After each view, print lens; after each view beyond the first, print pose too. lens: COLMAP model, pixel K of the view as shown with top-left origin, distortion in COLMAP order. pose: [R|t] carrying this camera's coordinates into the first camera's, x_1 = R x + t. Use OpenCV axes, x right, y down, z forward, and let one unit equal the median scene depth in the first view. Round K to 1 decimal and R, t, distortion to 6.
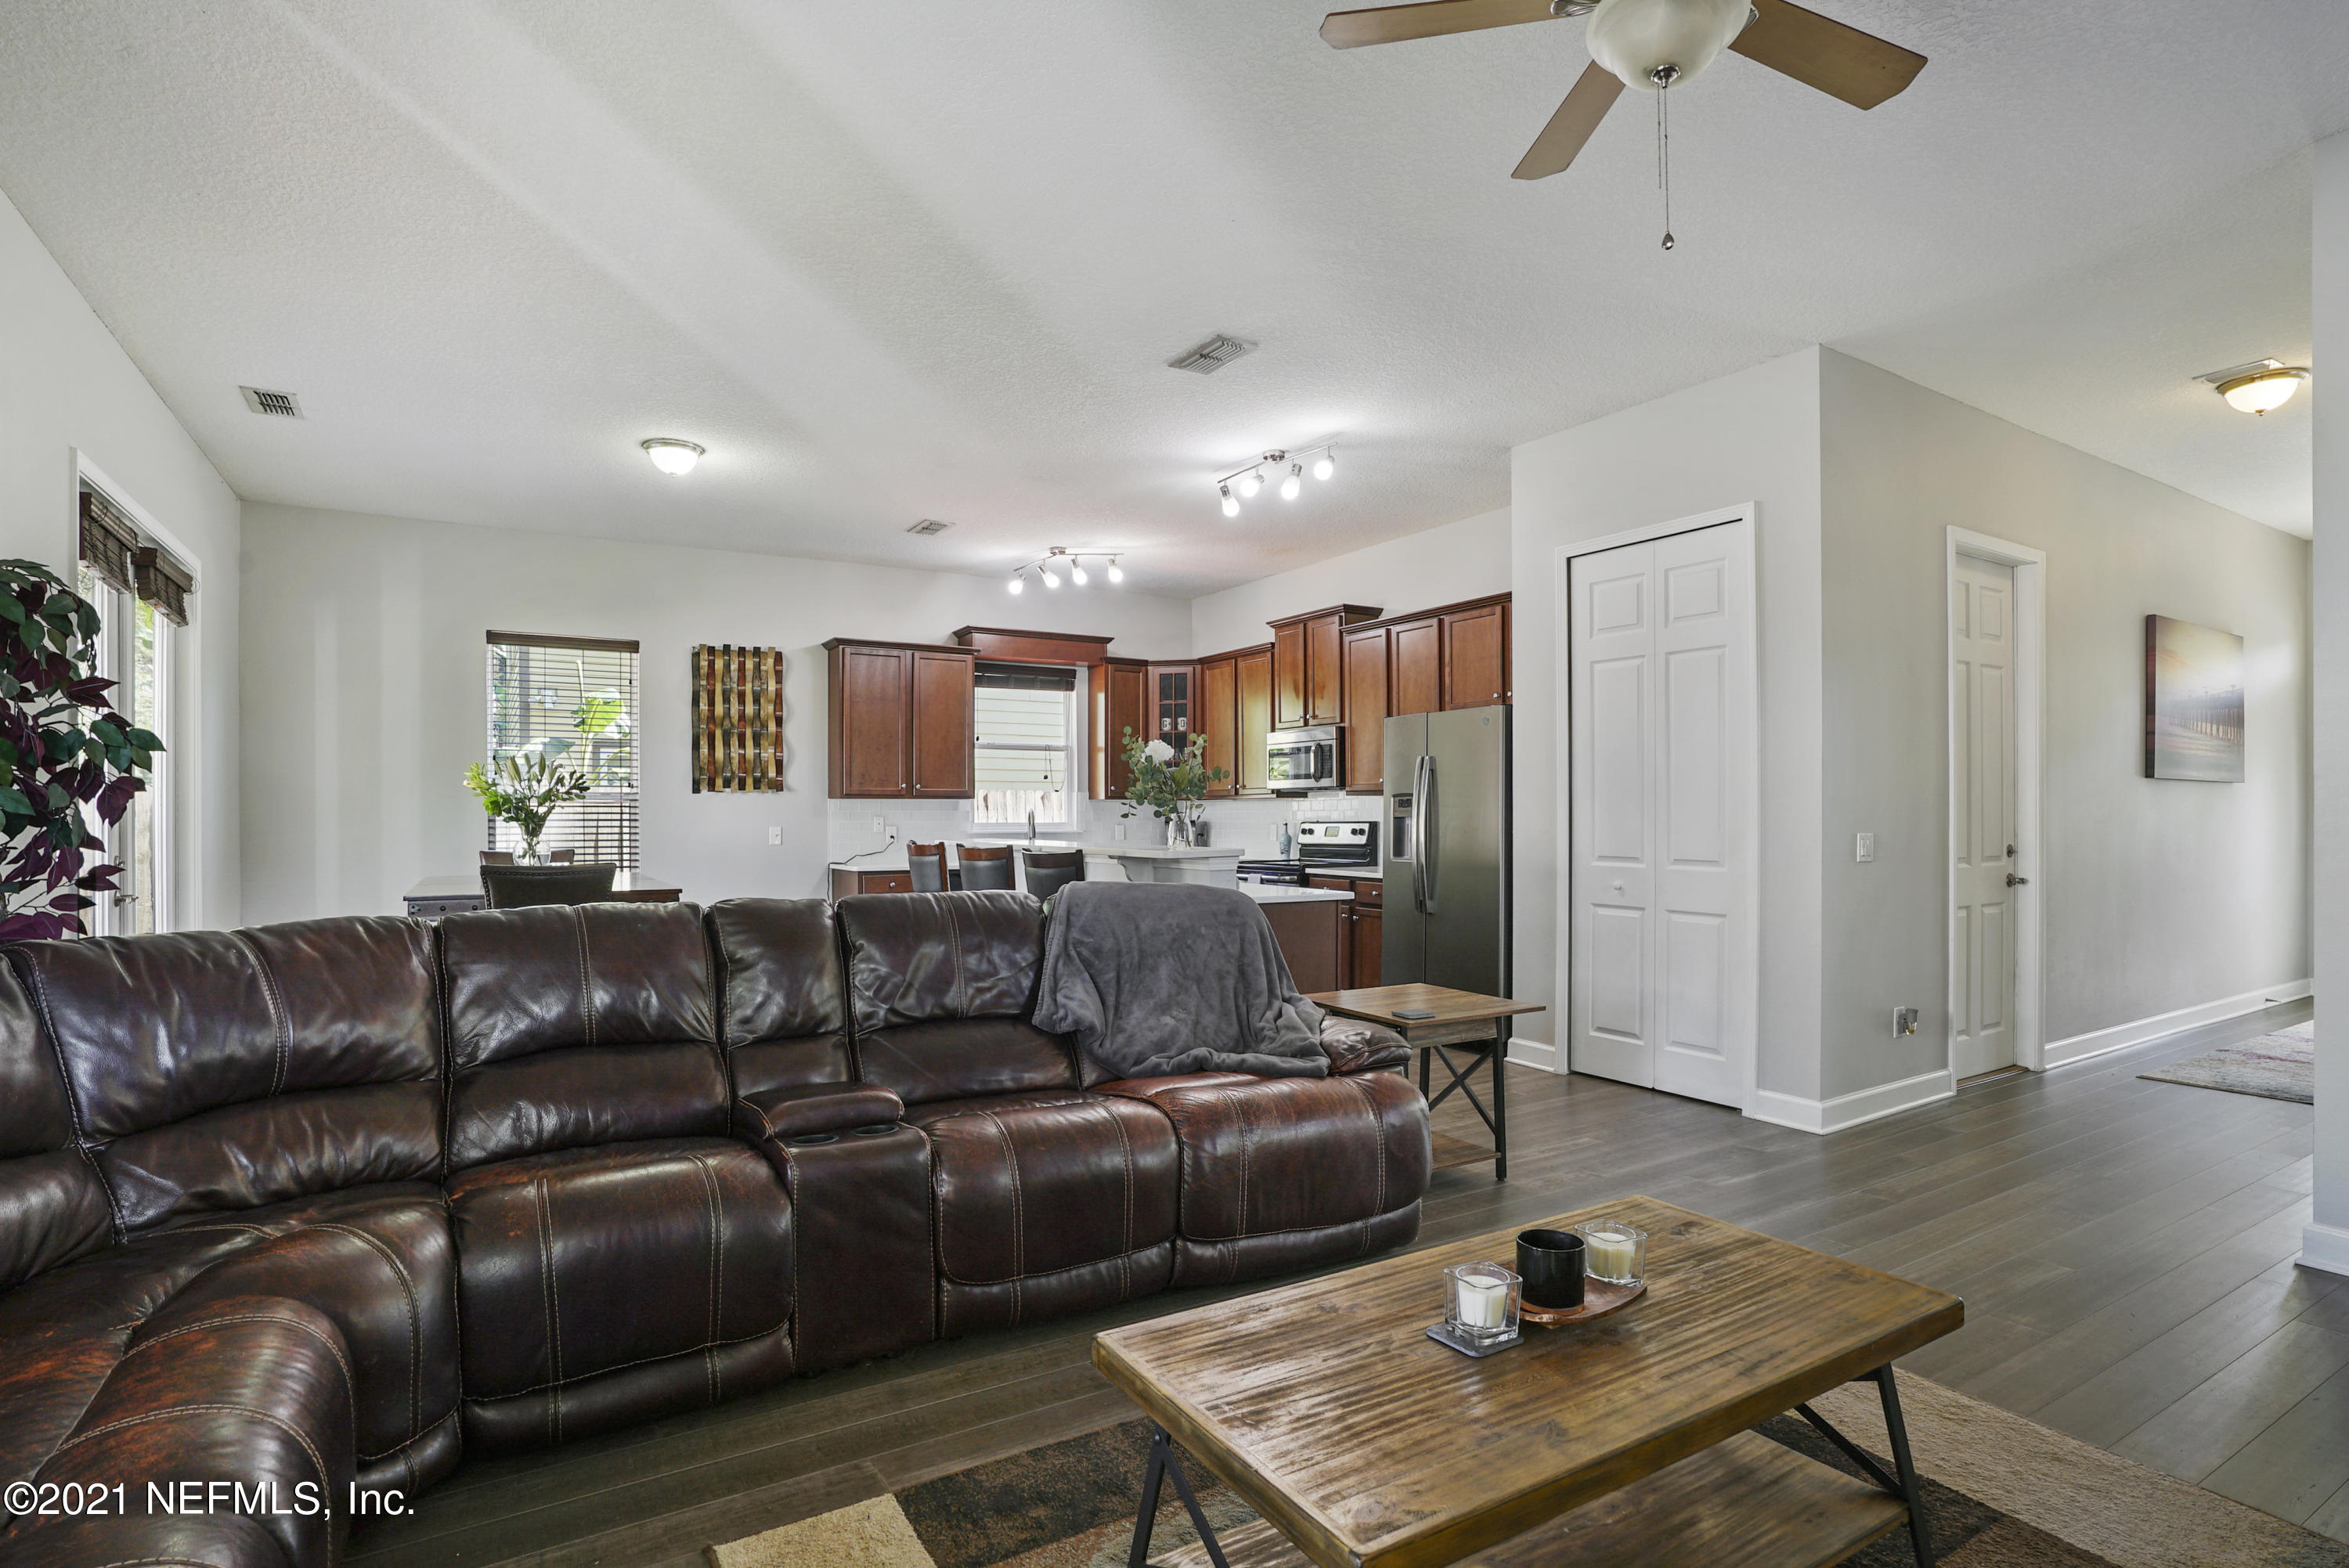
lens RADIAL K [[1162.8, 0, 1157.9], [0, 1162.8, 808.5], [0, 0, 1]] dist [-0.066093, 0.030492]
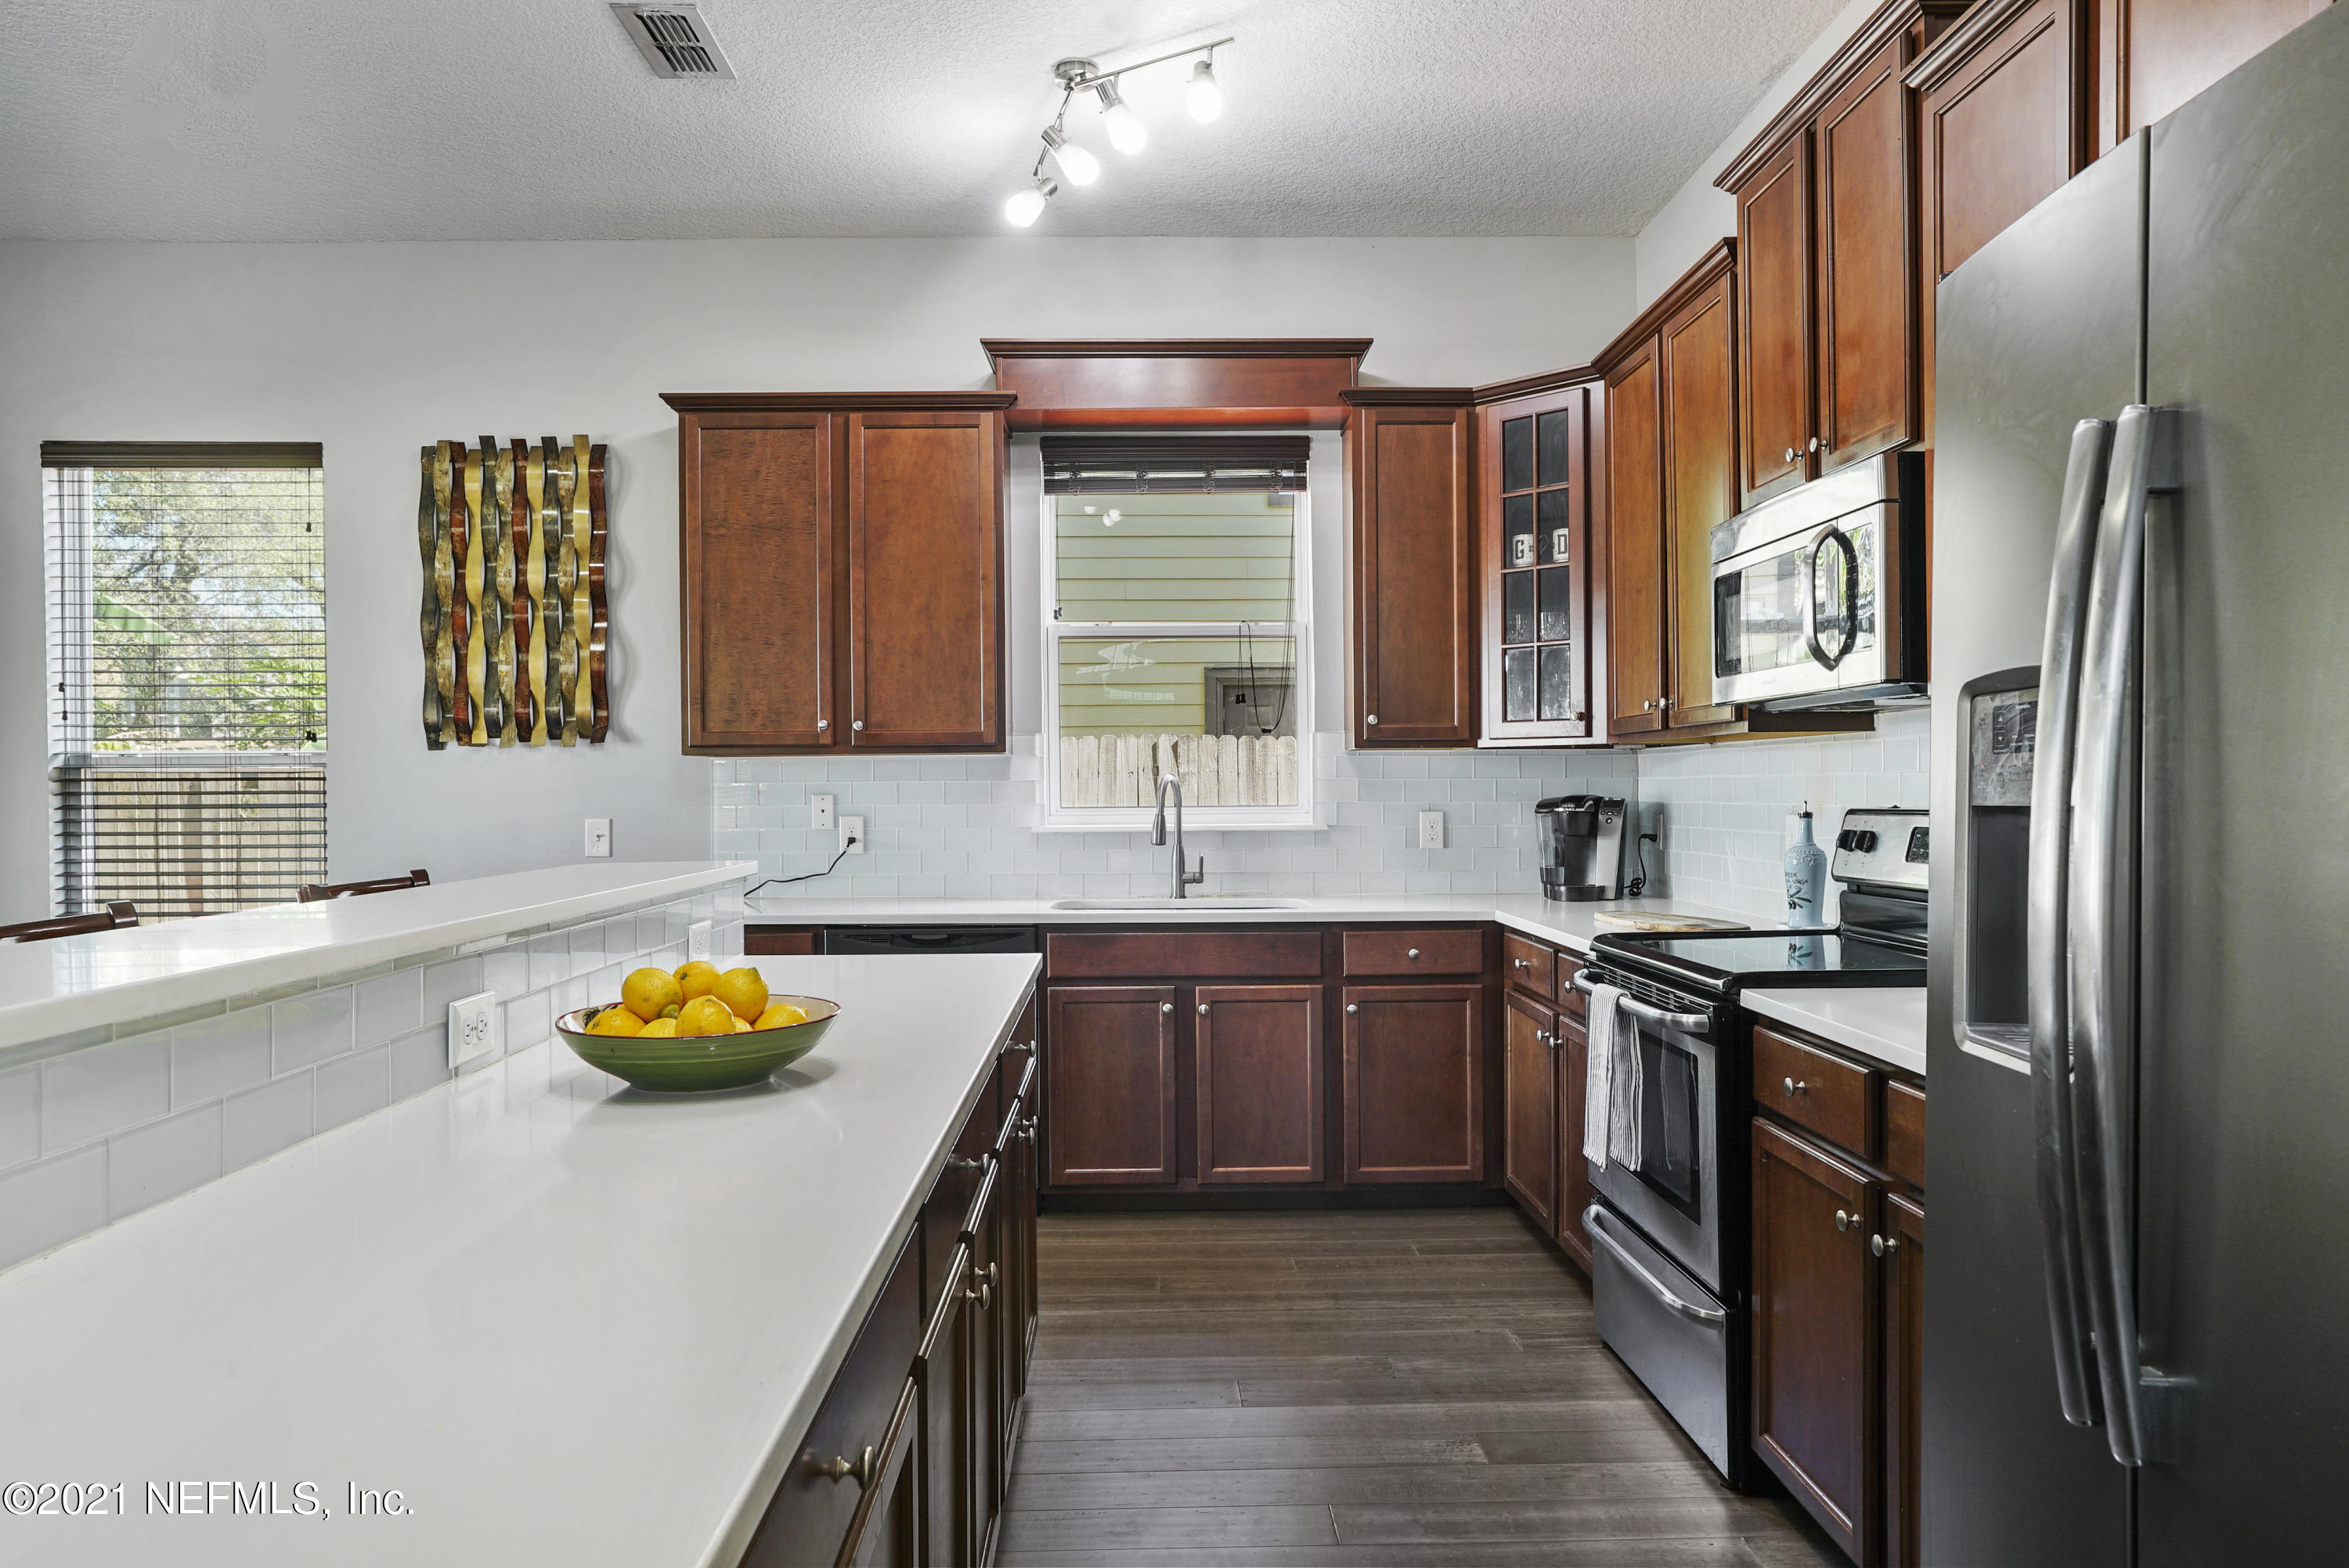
lens RADIAL K [[1469.6, 0, 1171.9], [0, 1469.6, 796.0], [0, 0, 1]] dist [-0.008212, 0.002828]
pose [[0.869885, -0.002553, -0.493249, 0.167559], [0.009940, 0.999874, 0.012354, 0.001441], [0.493155, -0.015650, 0.869801, 0.598186]]
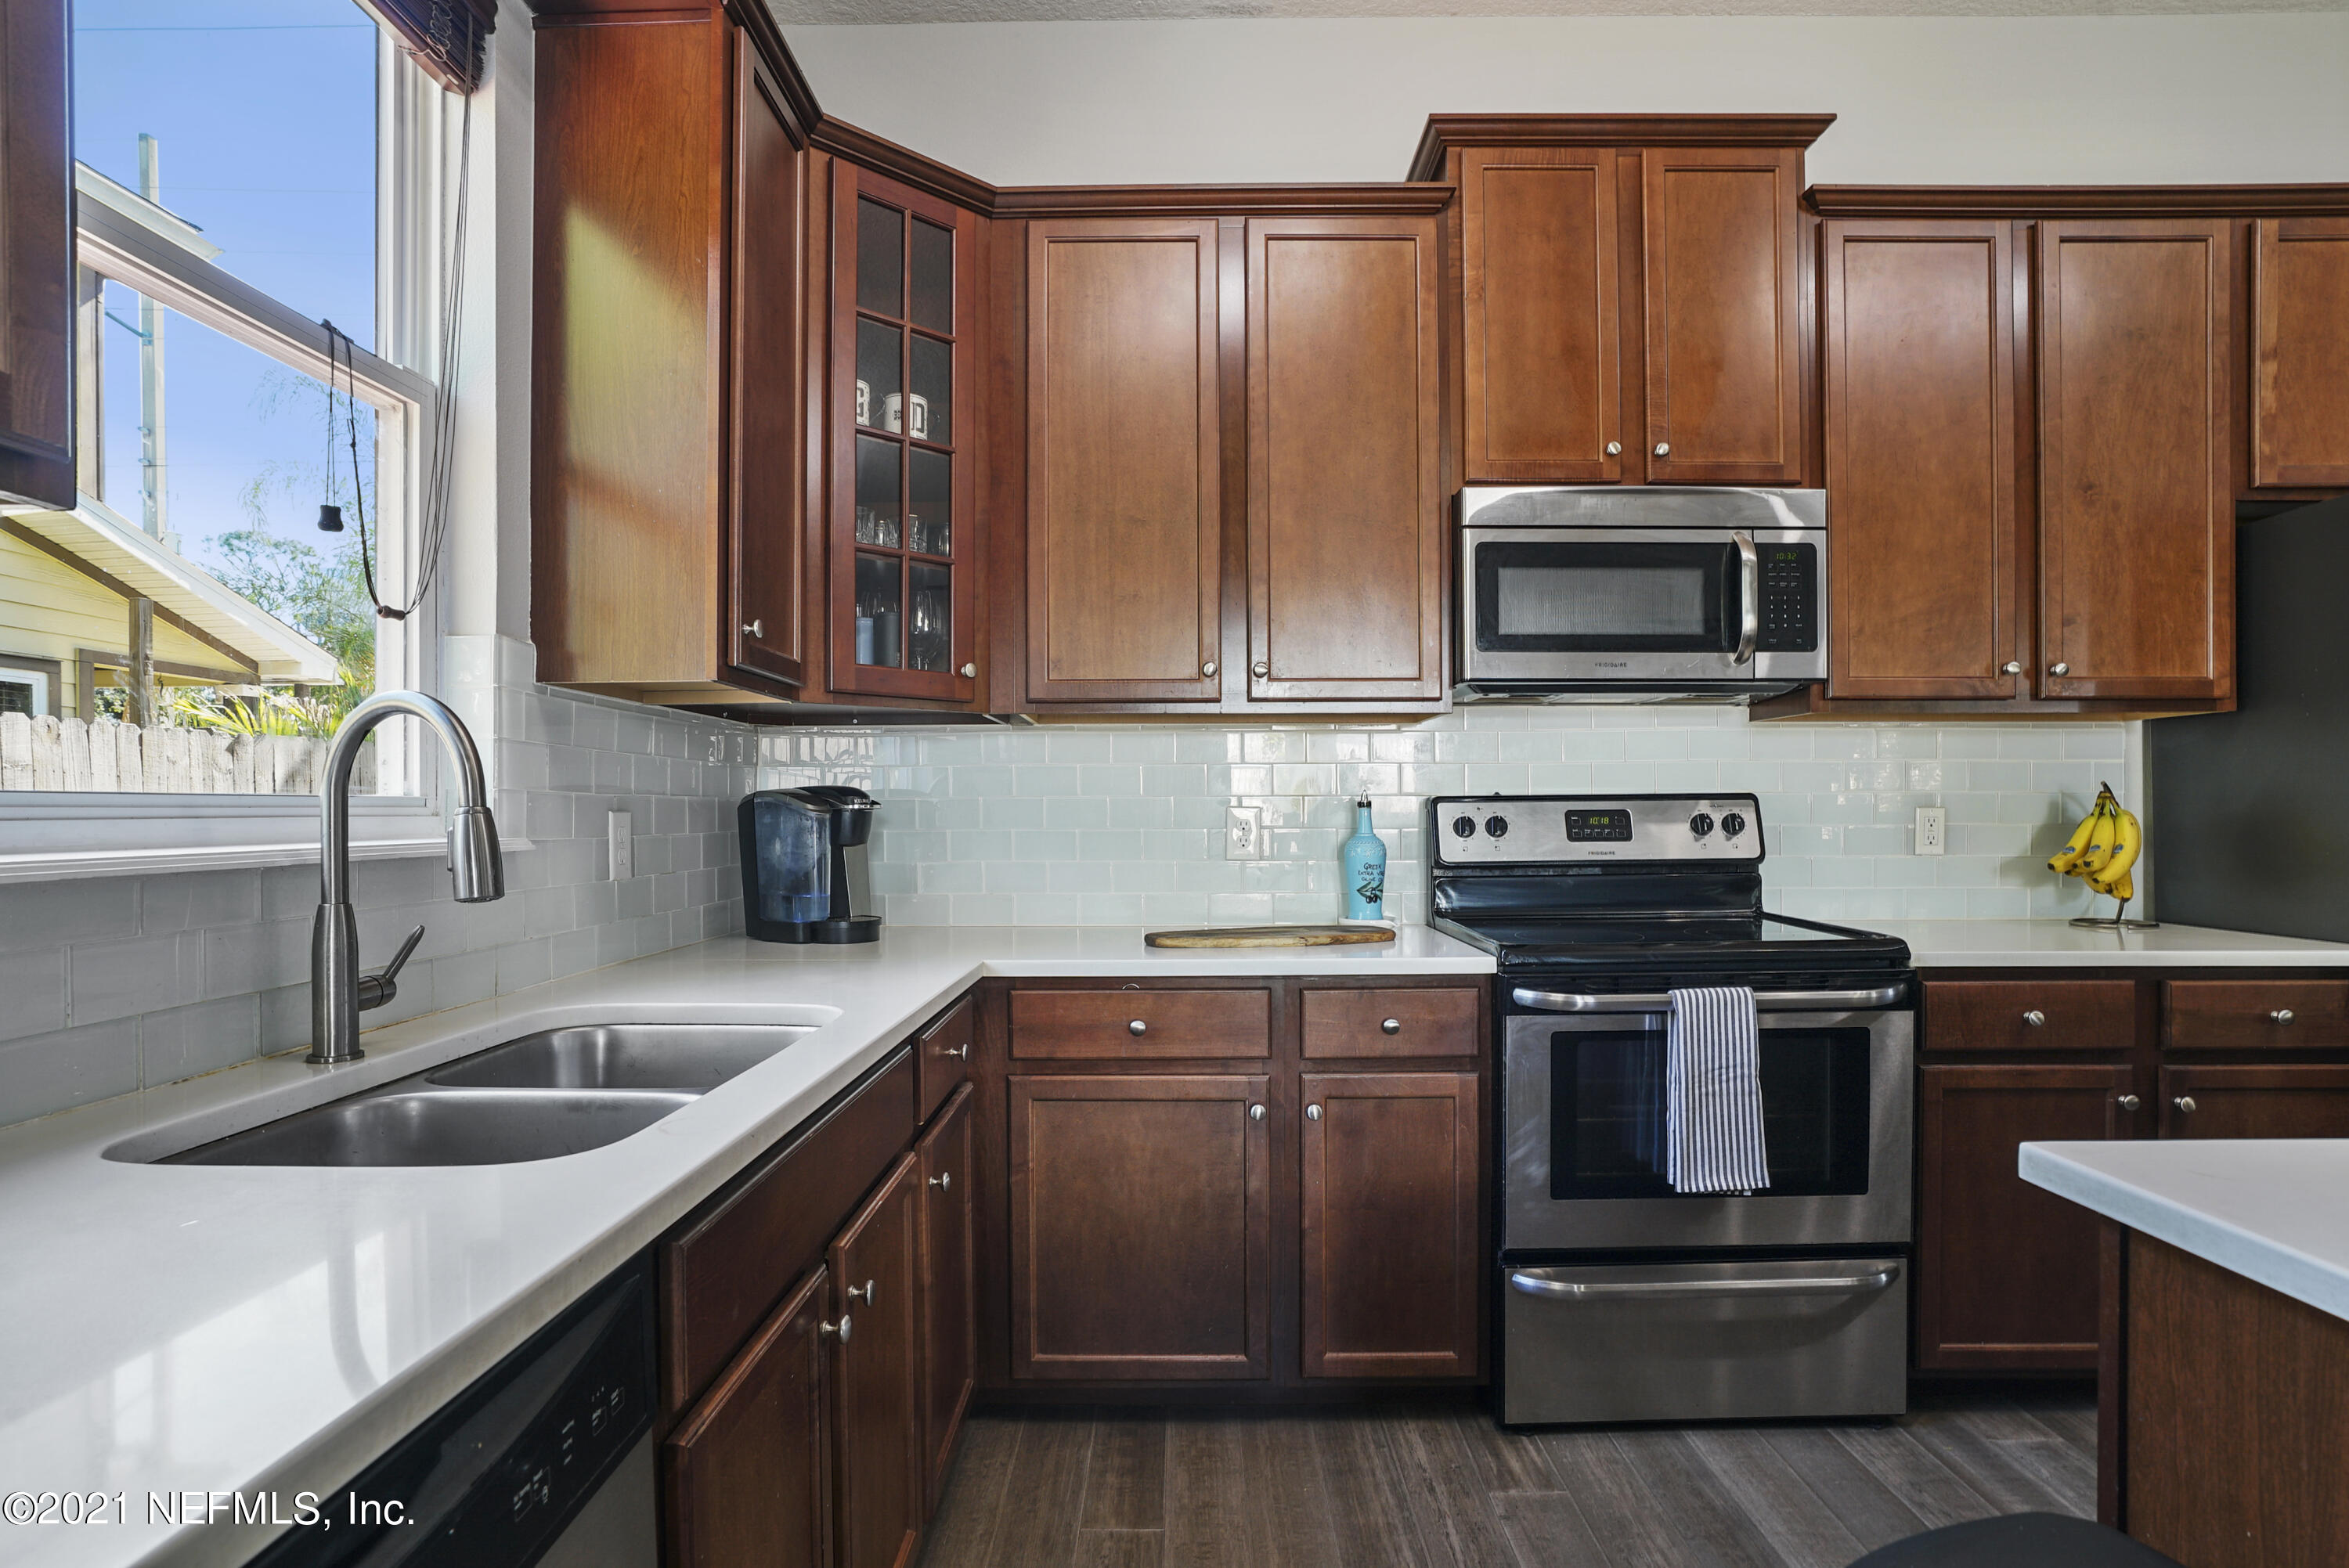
lens RADIAL K [[1211.6, 0, 1160.1], [0, 1211.6, 812.8], [0, 0, 1]] dist [-0.063547, 0.030192]
pose [[0.523515, -0.001439, 0.852015, -0.205010], [-0.002951, 0.999990, 0.003502, 0.015526], [-0.852011, -0.004348, 0.523505, 0.935281]]
